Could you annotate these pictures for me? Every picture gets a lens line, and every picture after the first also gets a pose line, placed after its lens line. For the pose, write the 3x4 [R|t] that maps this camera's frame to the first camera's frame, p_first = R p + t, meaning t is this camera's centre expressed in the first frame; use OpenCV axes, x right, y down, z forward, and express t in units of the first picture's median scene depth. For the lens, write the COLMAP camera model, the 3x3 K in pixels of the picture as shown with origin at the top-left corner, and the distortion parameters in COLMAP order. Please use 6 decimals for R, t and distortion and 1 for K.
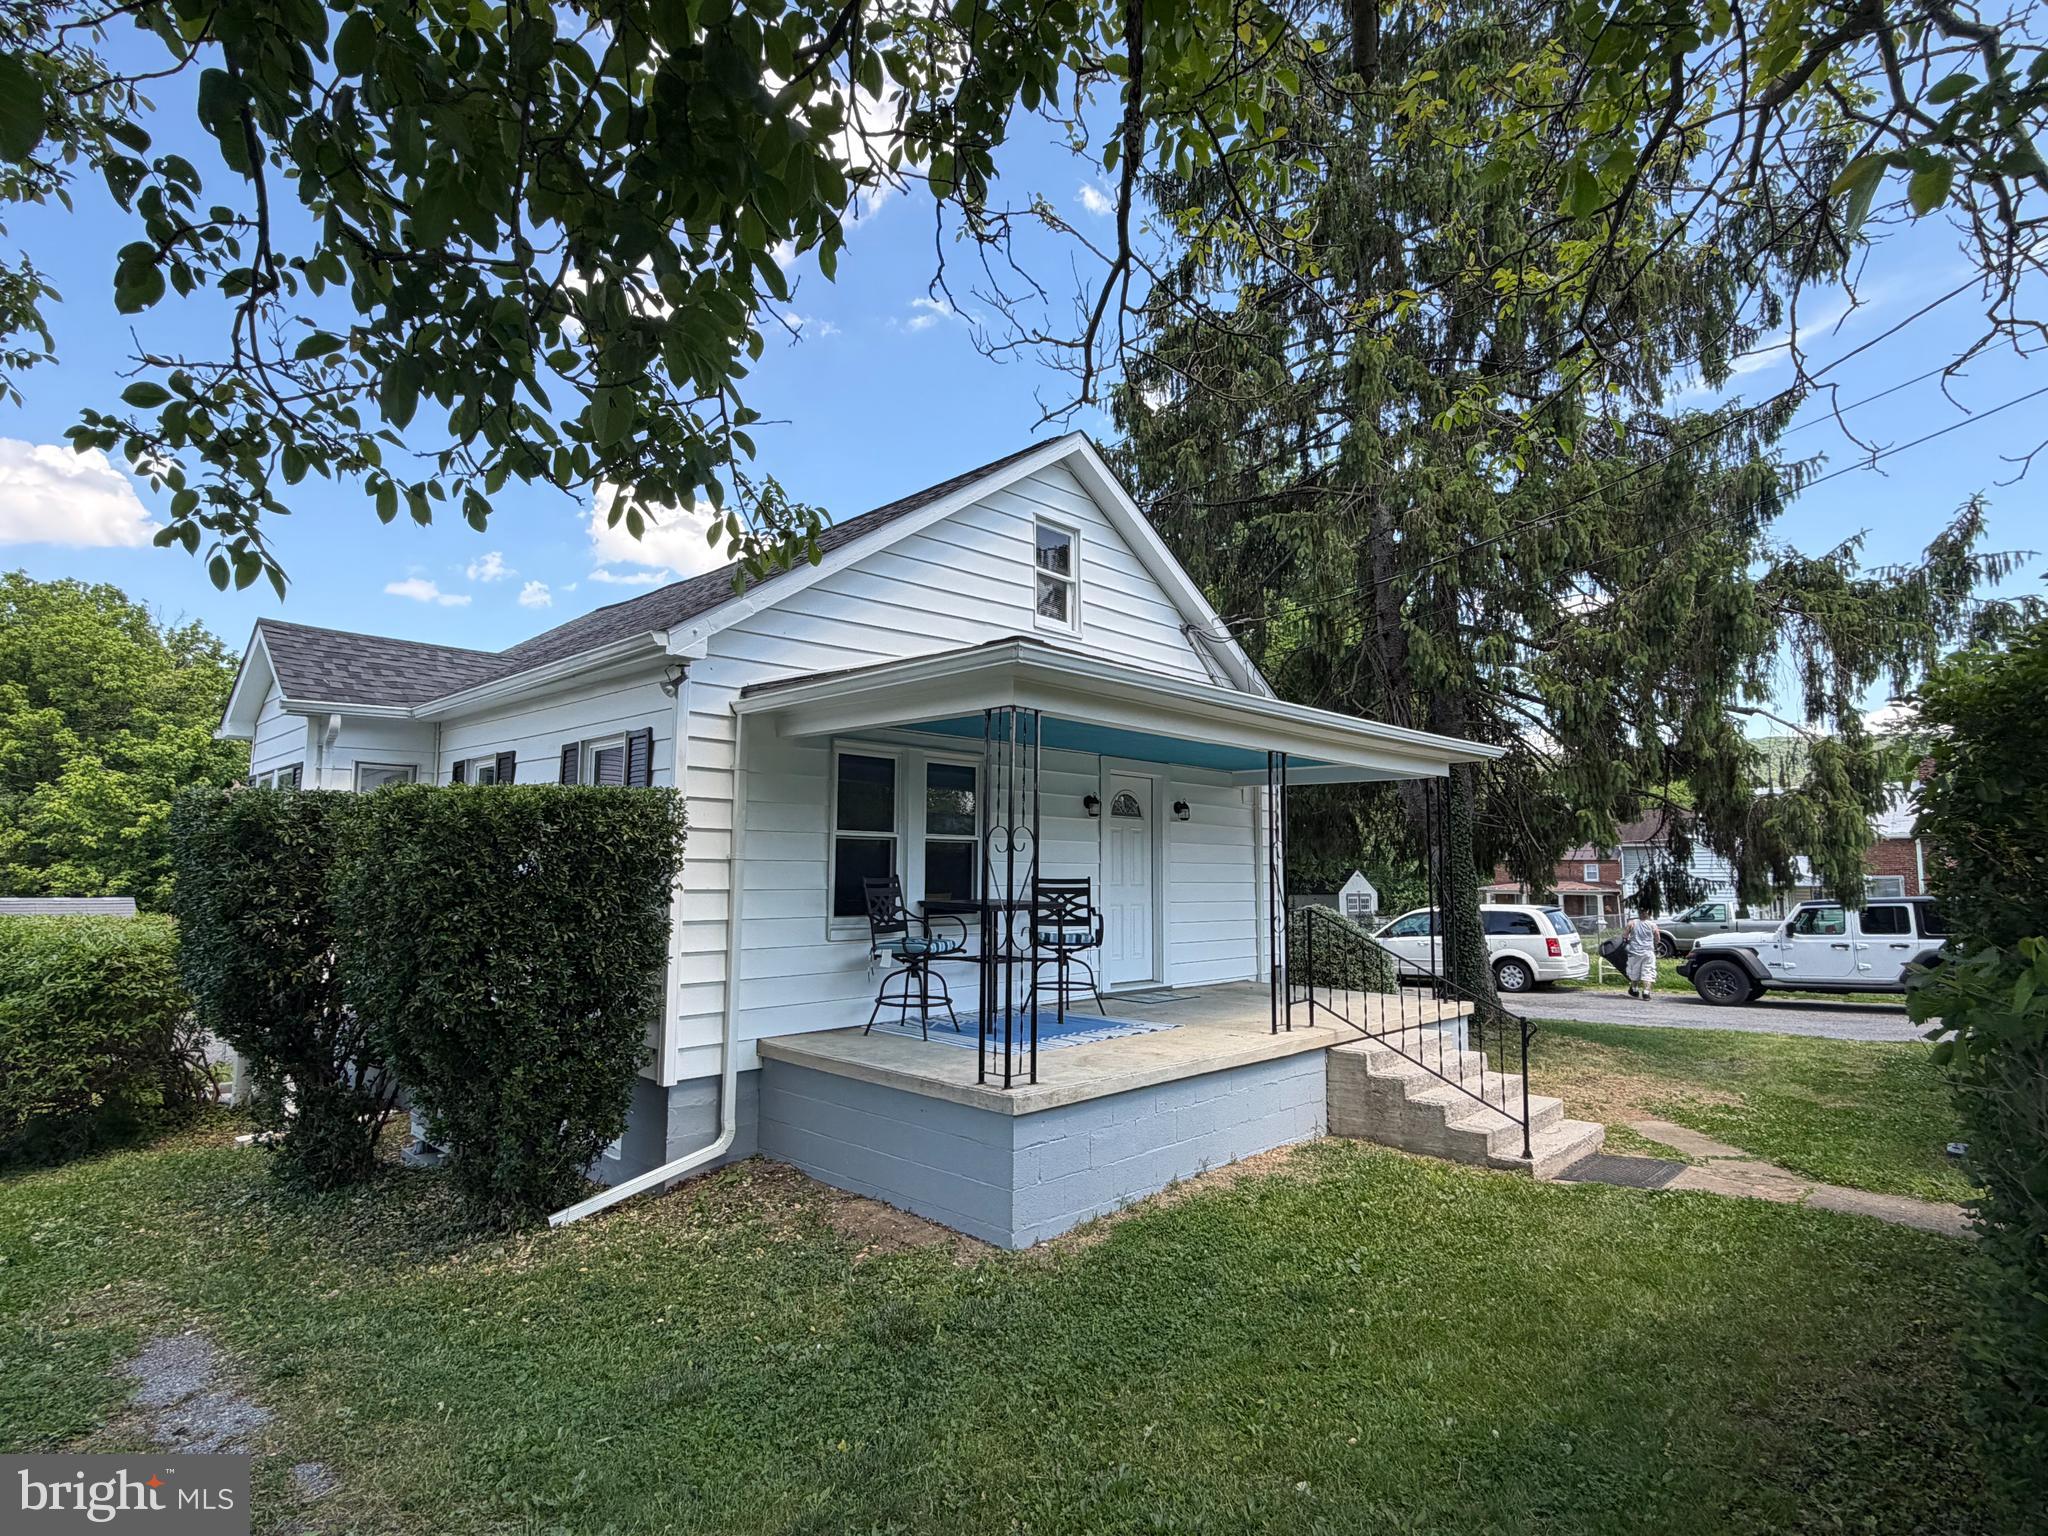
lens RADIAL K [[1106.9, 0, 1026.1], [0, 1106.9, 757.0], [0, 0, 1]] dist [0.007704, -0.000367]
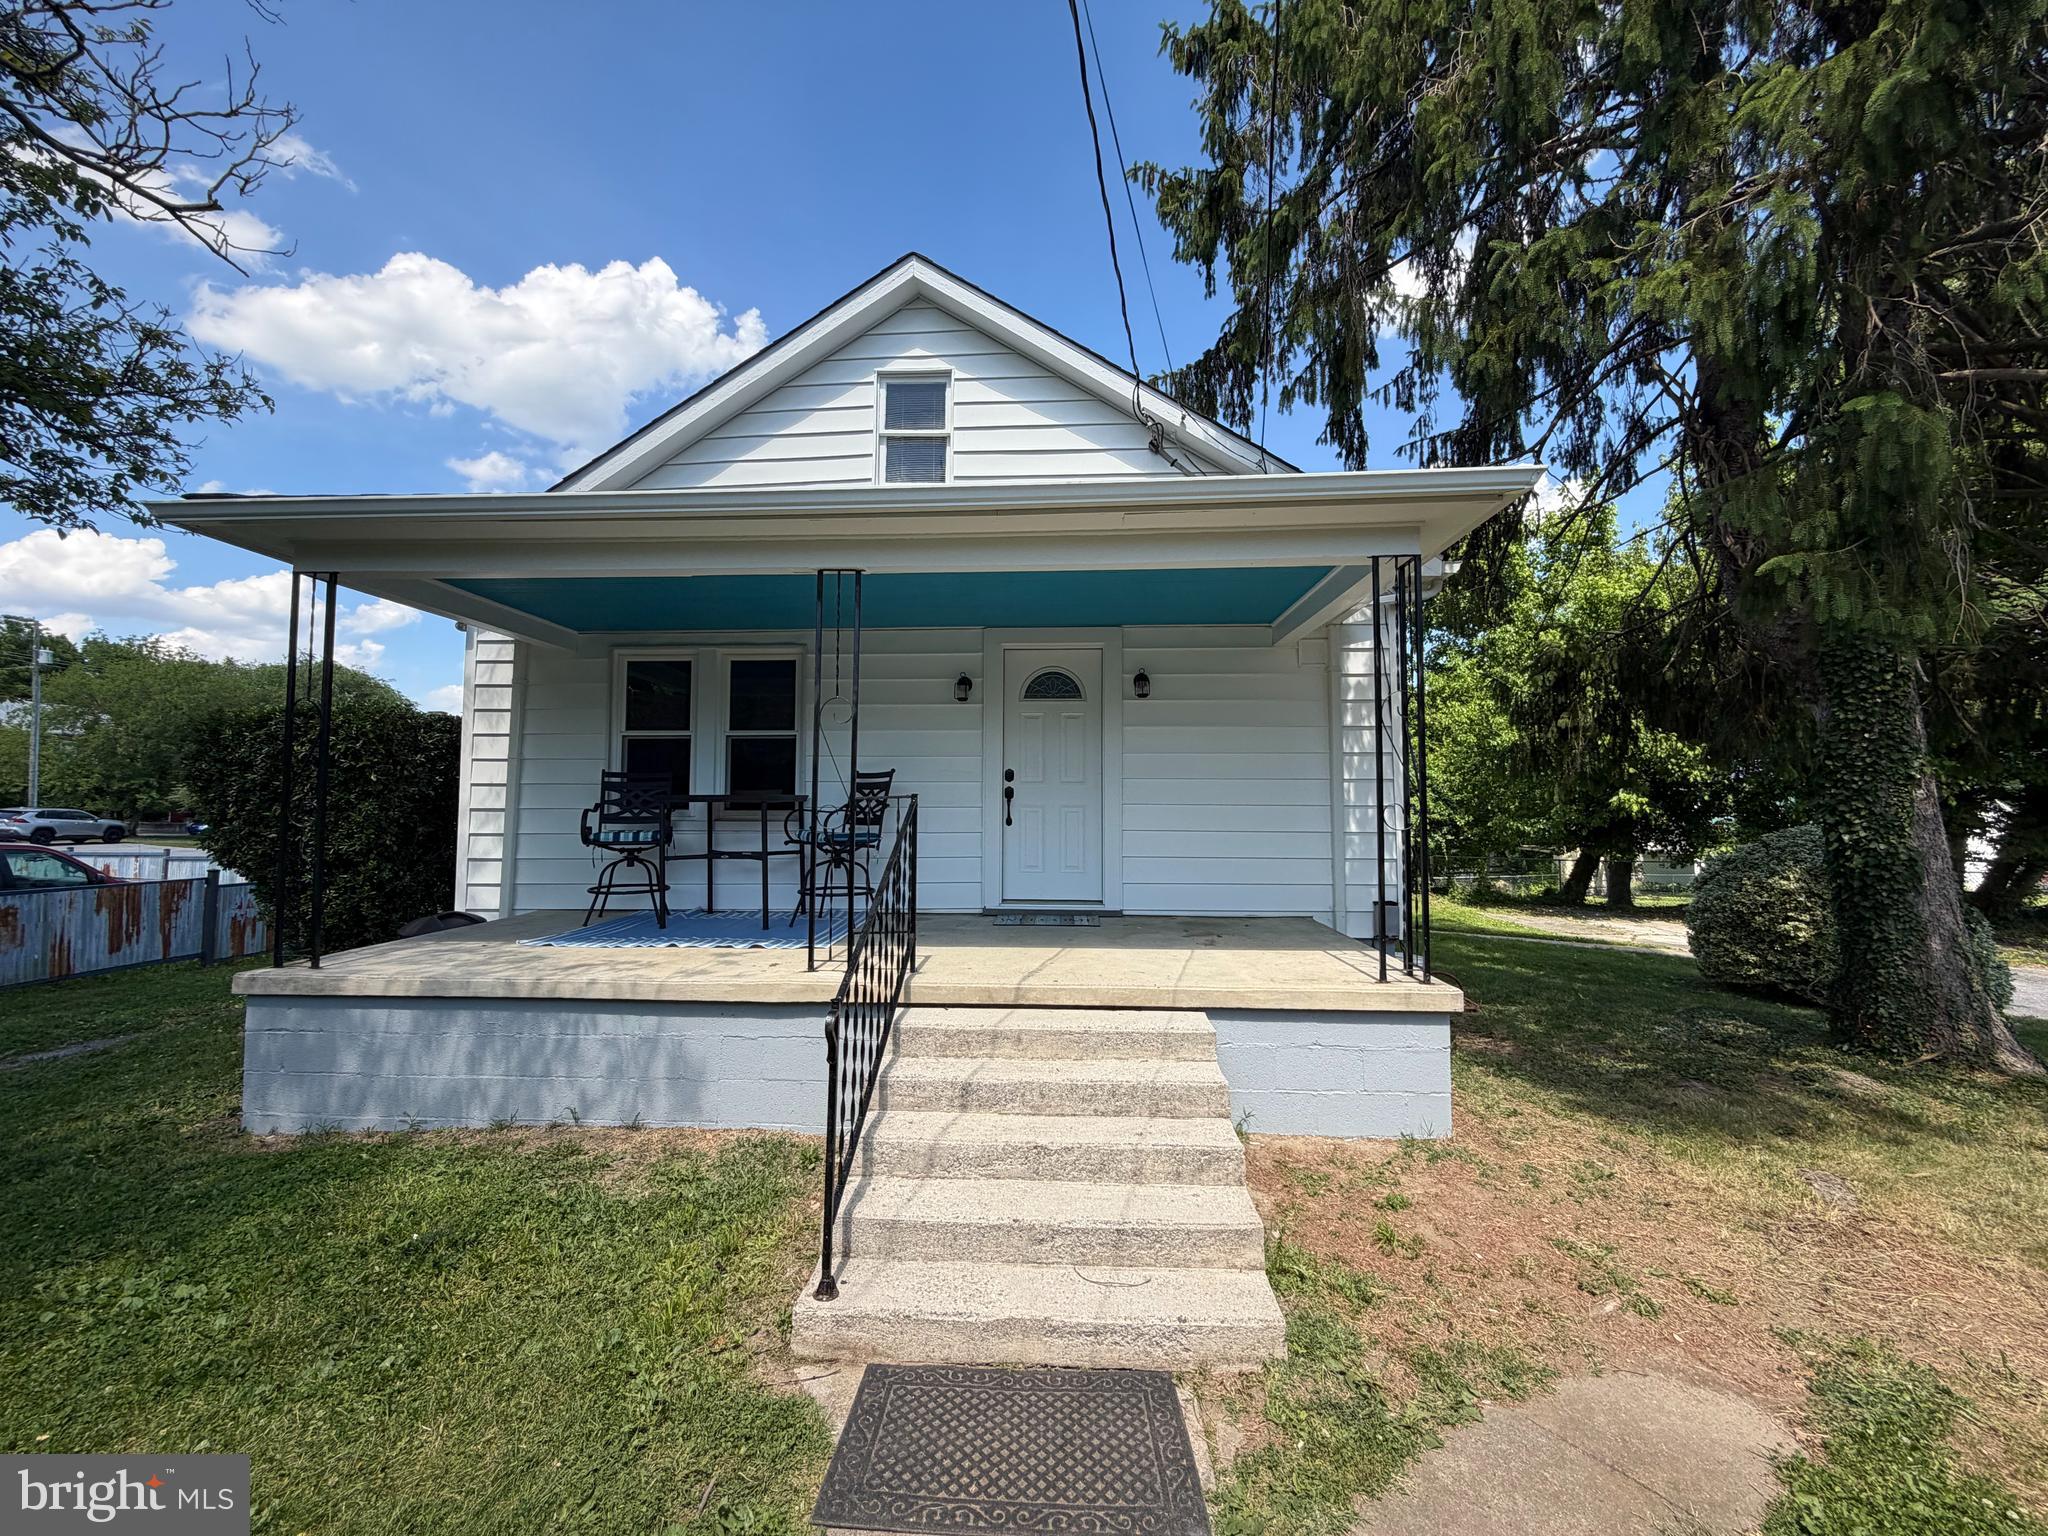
lens RADIAL K [[815.6, 0, 1018.6], [0, 815.6, 774.0], [0, 0, 1]] dist [0.004191, -0.000469]
pose [[0.652406, -0.033175, -0.757143, 0.581306], [0.084397, 0.996008, 0.029081, 0.098974], [0.753156, -0.082873, 0.652601, 0.637728]]
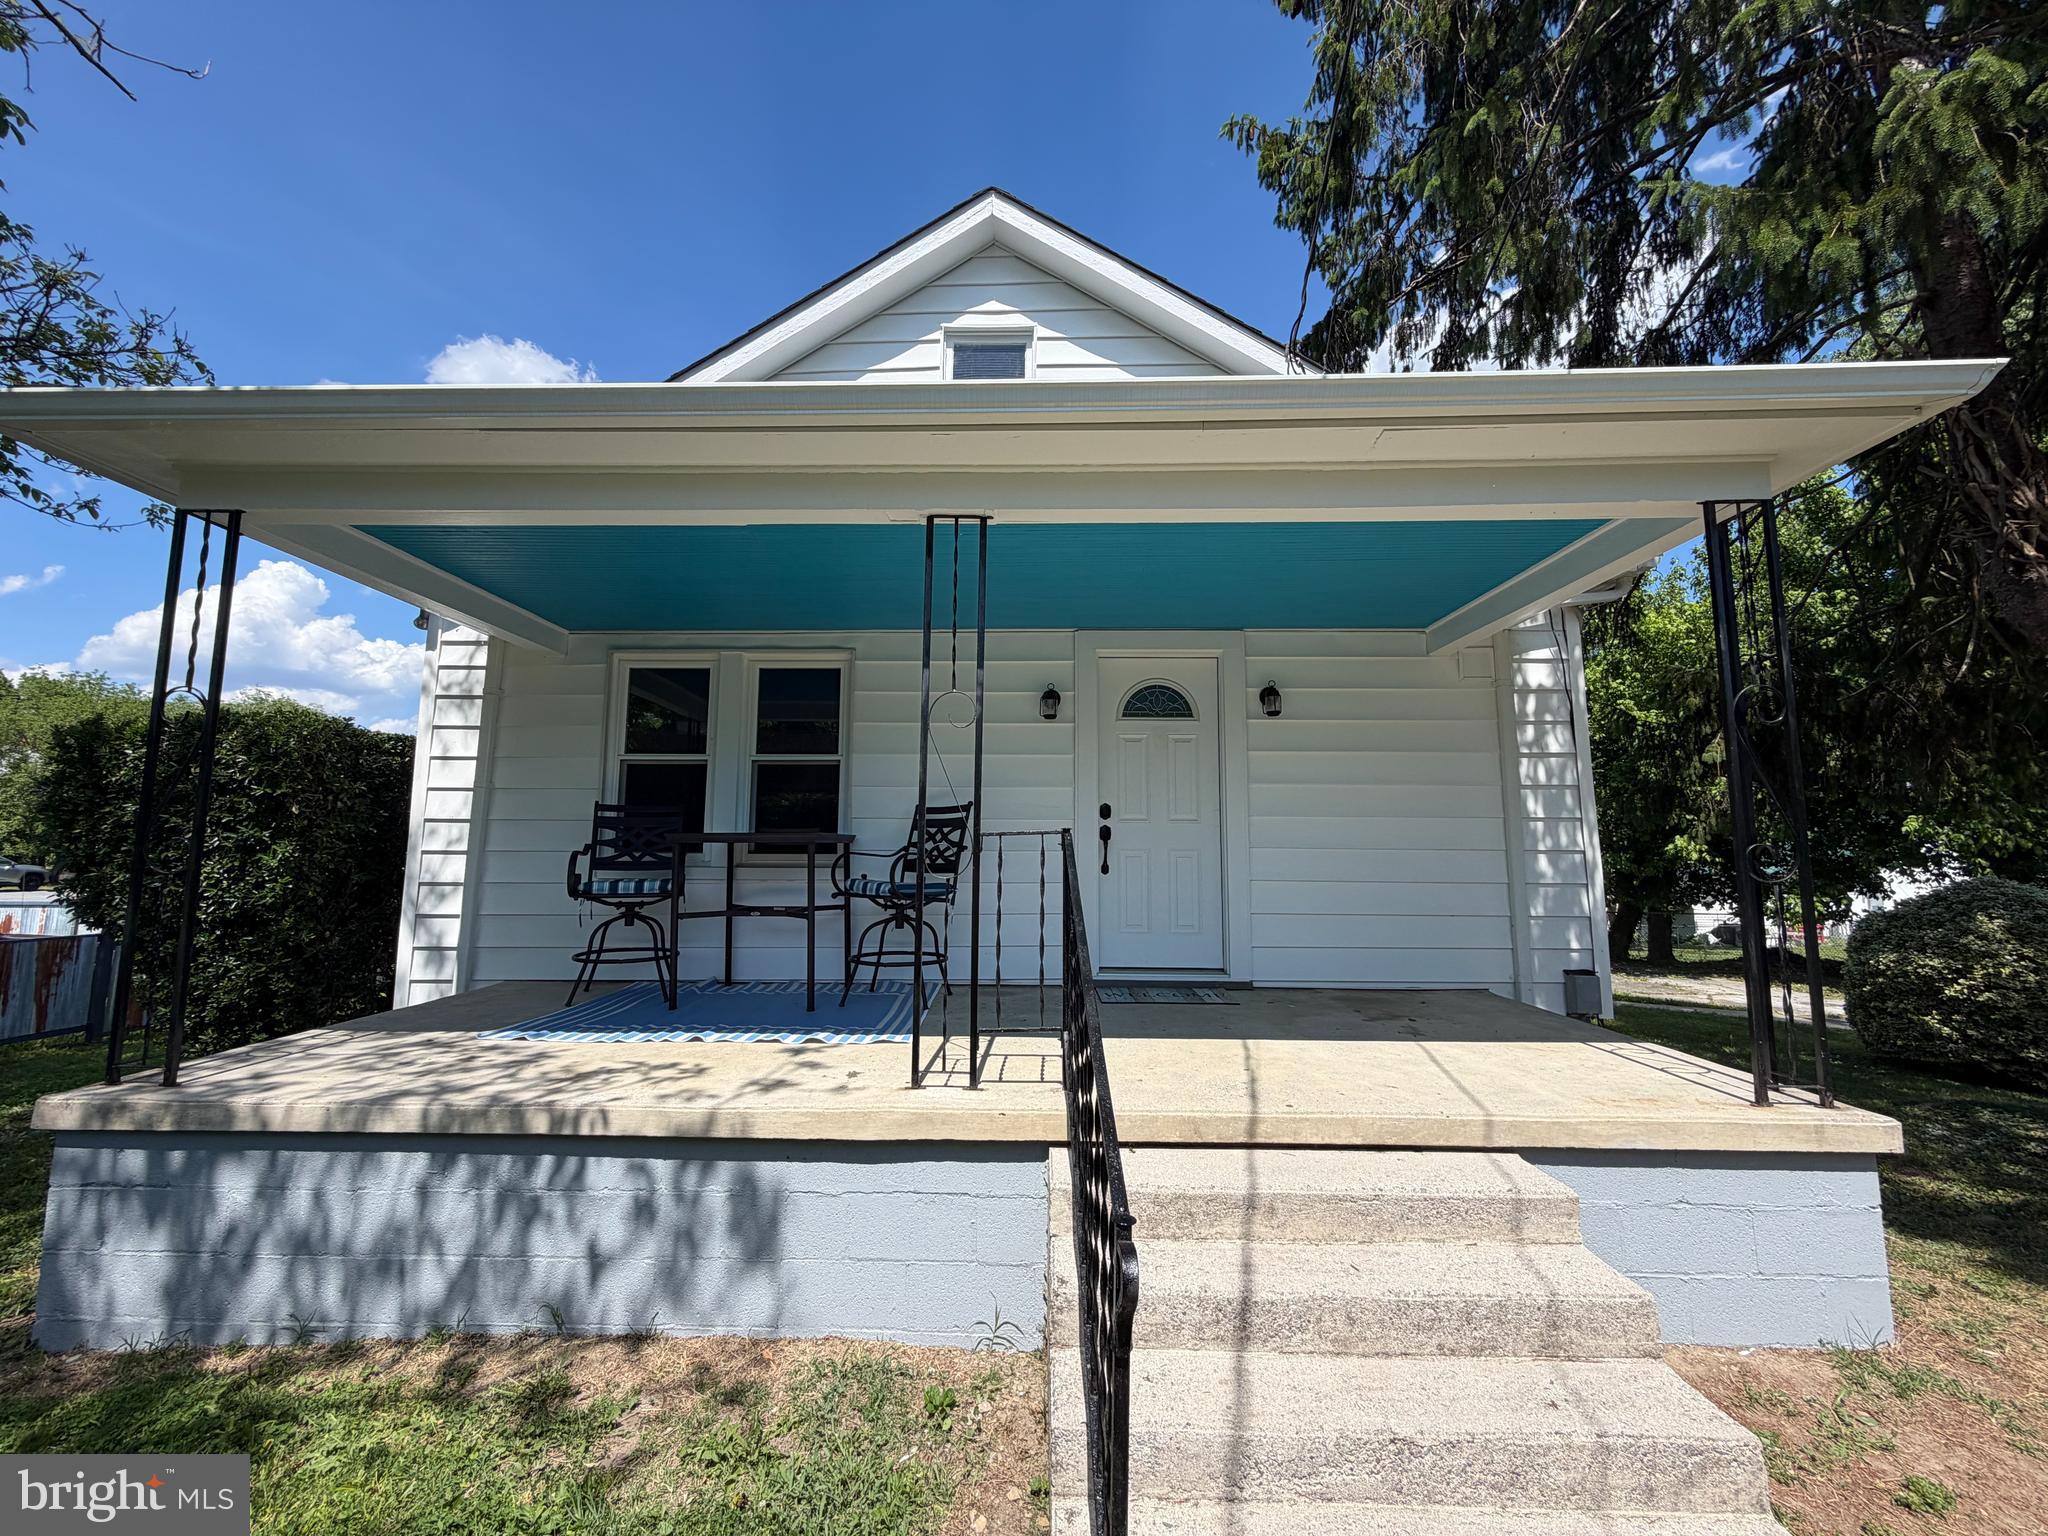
lens RADIAL K [[815.6, 0, 1017.1], [0, 815.6, 771.7], [0, 0, 1]] dist [0.004191, -0.000469]
pose [[0.676031, -0.075399, -0.733005, 0.431333], [0.079059, 0.996431, -0.029582, 0.103955], [0.732619, -0.037953, 0.679580, 0.658435]]
